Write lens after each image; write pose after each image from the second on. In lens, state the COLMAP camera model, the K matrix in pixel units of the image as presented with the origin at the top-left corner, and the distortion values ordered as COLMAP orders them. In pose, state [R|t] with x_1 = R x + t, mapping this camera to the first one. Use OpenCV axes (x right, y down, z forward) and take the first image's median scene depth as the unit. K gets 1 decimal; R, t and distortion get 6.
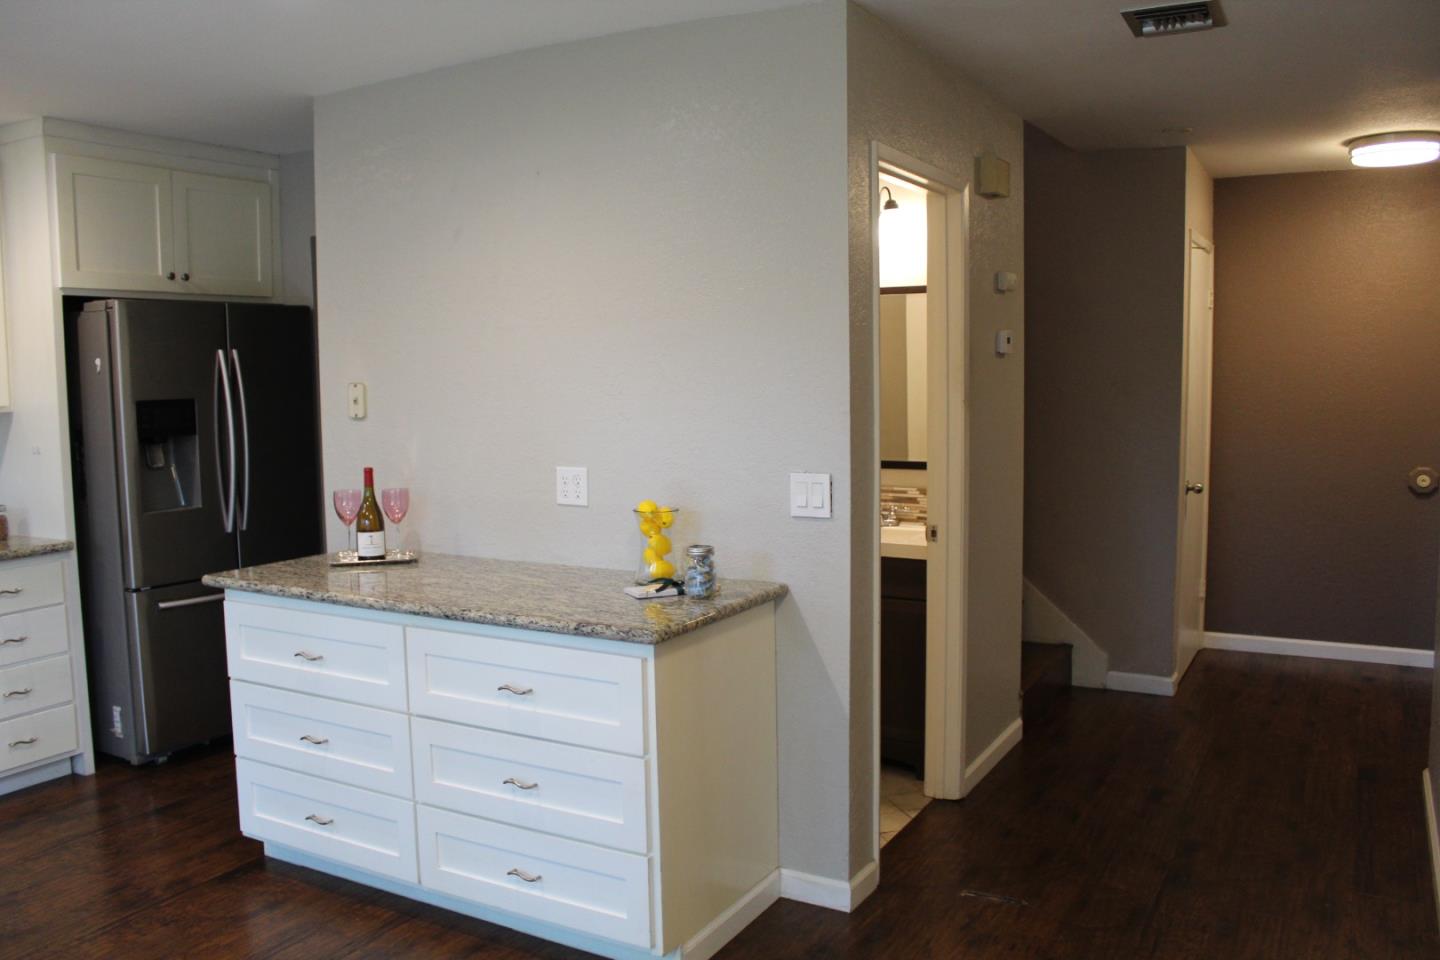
lens RADIAL K [[1194.8, 0, 722.9], [0, 1194.8, 477.9], [0, 0, 1]] dist [-0.142067, 0.113408]
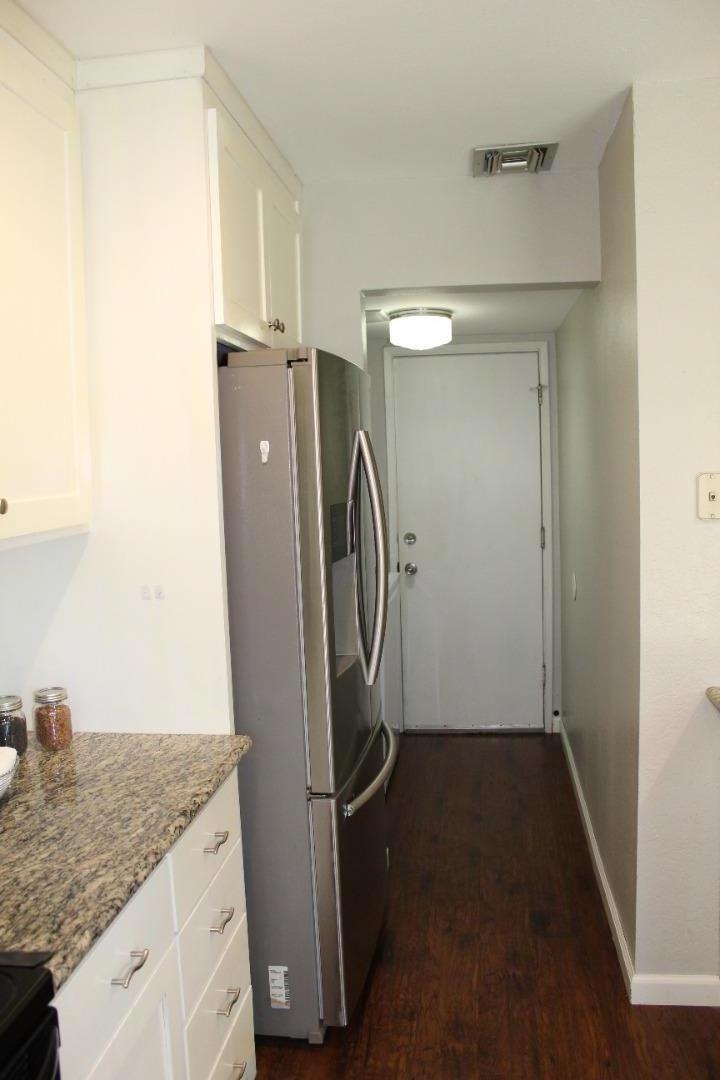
lens RADIAL K [[896.1, 0, 361.0], [0, 896.1, 534.4], [0, 0, 1]] dist [-0.142067, 0.113408]
pose [[0.927692, -0.050661, 0.369893, -0.658436], [0.052904, 0.998591, 0.004085, -0.050418], [-0.369579, 0.015779, 0.929065, 0.514429]]
